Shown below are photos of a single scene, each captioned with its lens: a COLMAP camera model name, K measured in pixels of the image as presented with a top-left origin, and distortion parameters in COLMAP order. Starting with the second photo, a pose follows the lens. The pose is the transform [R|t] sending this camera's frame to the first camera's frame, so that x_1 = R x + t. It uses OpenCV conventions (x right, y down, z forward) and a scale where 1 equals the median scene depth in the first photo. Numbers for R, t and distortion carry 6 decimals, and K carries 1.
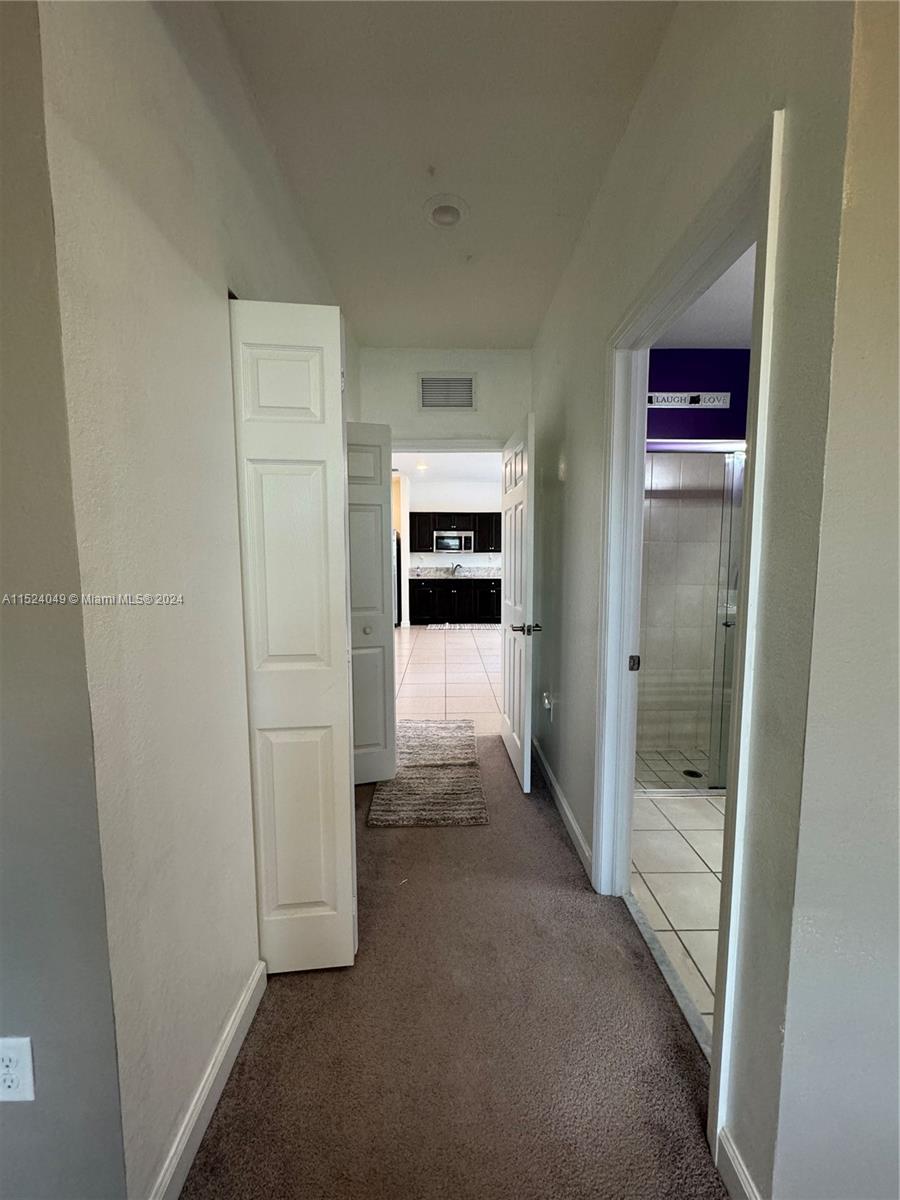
lens RADIAL K [[480.1, 0, 455.3], [0, 480.1, 598.1], [0, 0, 1]] dist [-0.004020, 0.002536]
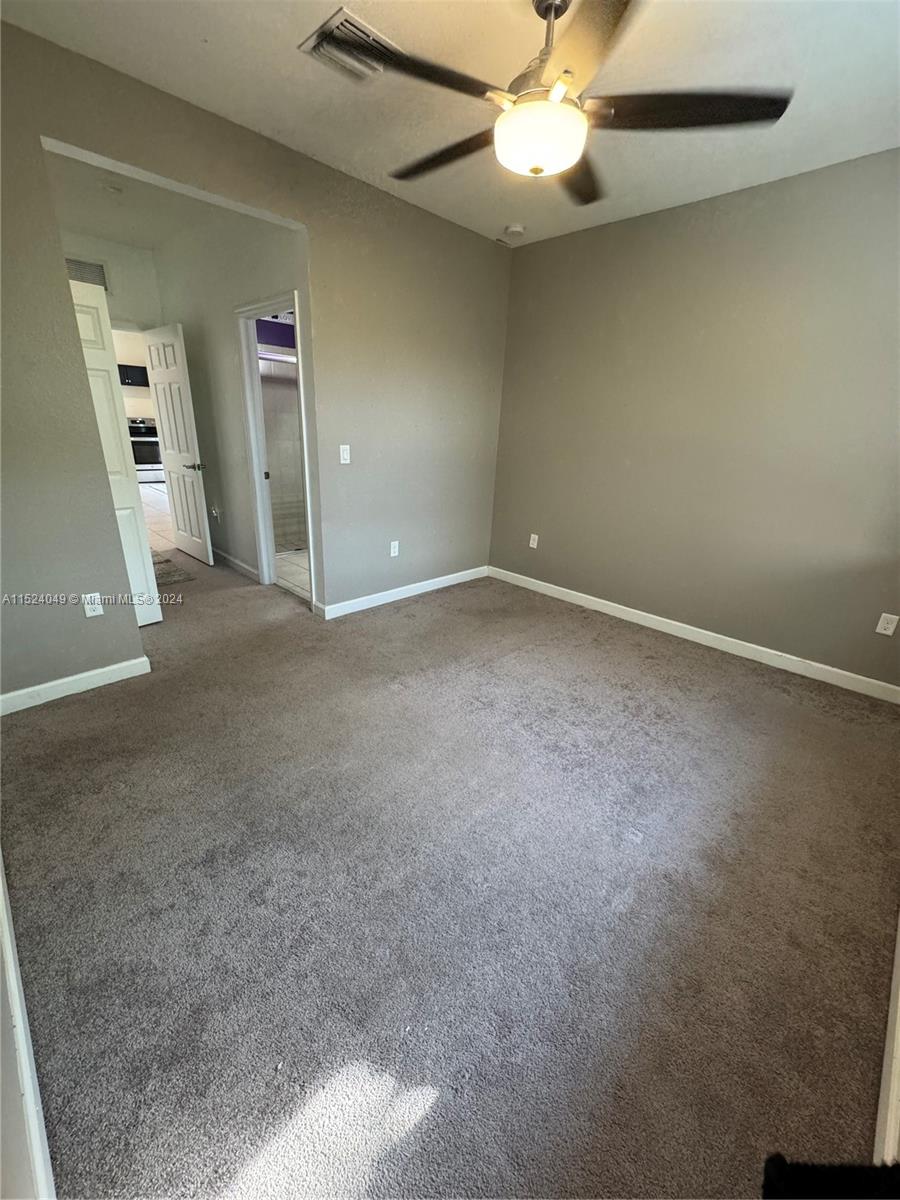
lens RADIAL K [[480.1, 0, 444.2], [0, 480.1, 603.0], [0, 0, 1]] dist [-0.004020, 0.002536]
pose [[0.723193, -0.221217, 0.654259, -0.315808], [0.022912, 0.954478, 0.297401, 0.030932], [-0.690266, -0.200088, 0.695340, -0.626316]]
